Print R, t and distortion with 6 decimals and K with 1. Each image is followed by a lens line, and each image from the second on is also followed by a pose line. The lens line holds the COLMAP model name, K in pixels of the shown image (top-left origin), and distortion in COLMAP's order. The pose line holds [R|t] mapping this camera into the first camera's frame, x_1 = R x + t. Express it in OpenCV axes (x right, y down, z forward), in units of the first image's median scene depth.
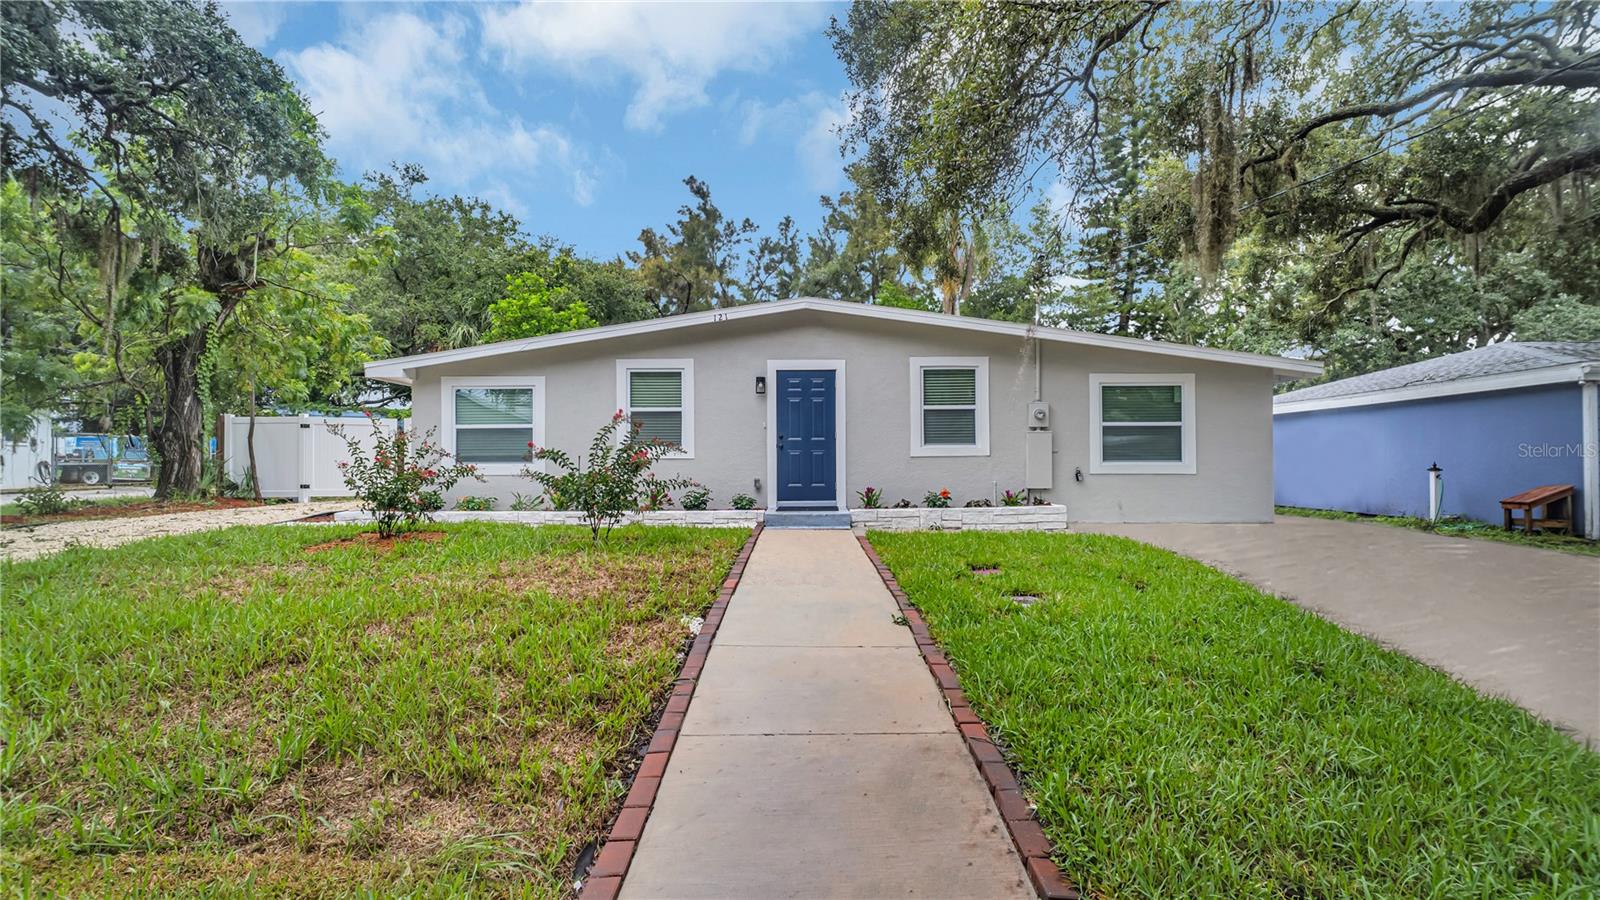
lens RADIAL K [[729.5, 0, 800.0], [0, 729.5, 450.0], [0, 0, 1]] dist [-0.001930, -0.000372]
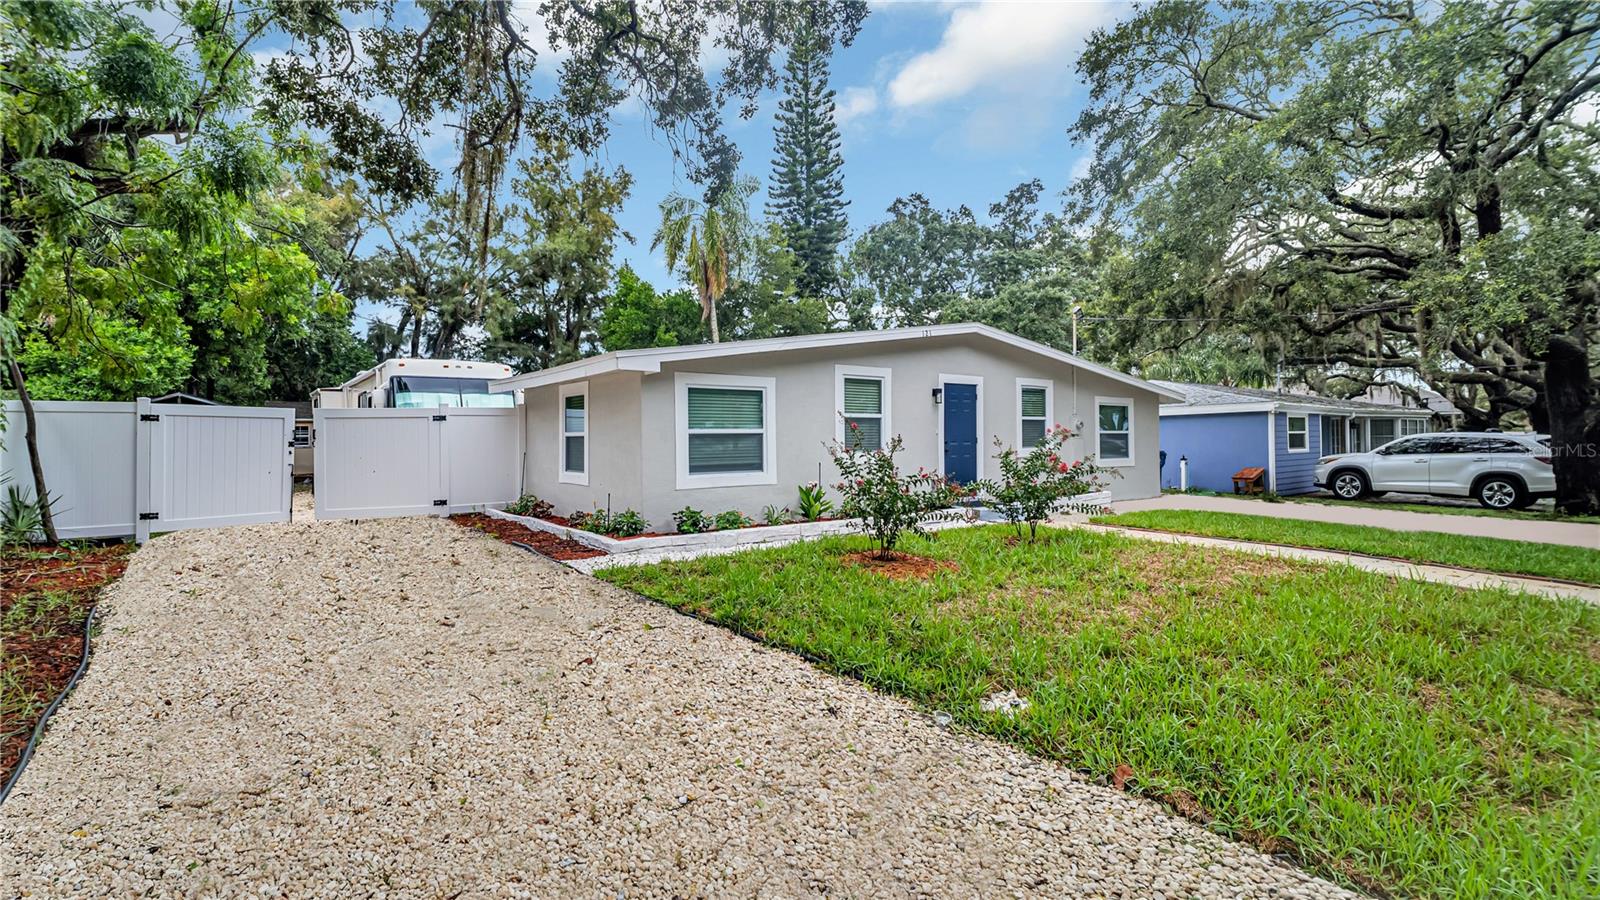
lens RADIAL K [[729.5, 0, 800.0], [0, 729.5, 450.0], [0, 0, 1]] dist [-0.001930, -0.000372]
pose [[0.793910, -0.010552, 0.607943, -0.895753], [0.001401, 0.999878, 0.015526, -0.023137], [-0.608033, -0.011474, 0.793829, 0.236052]]
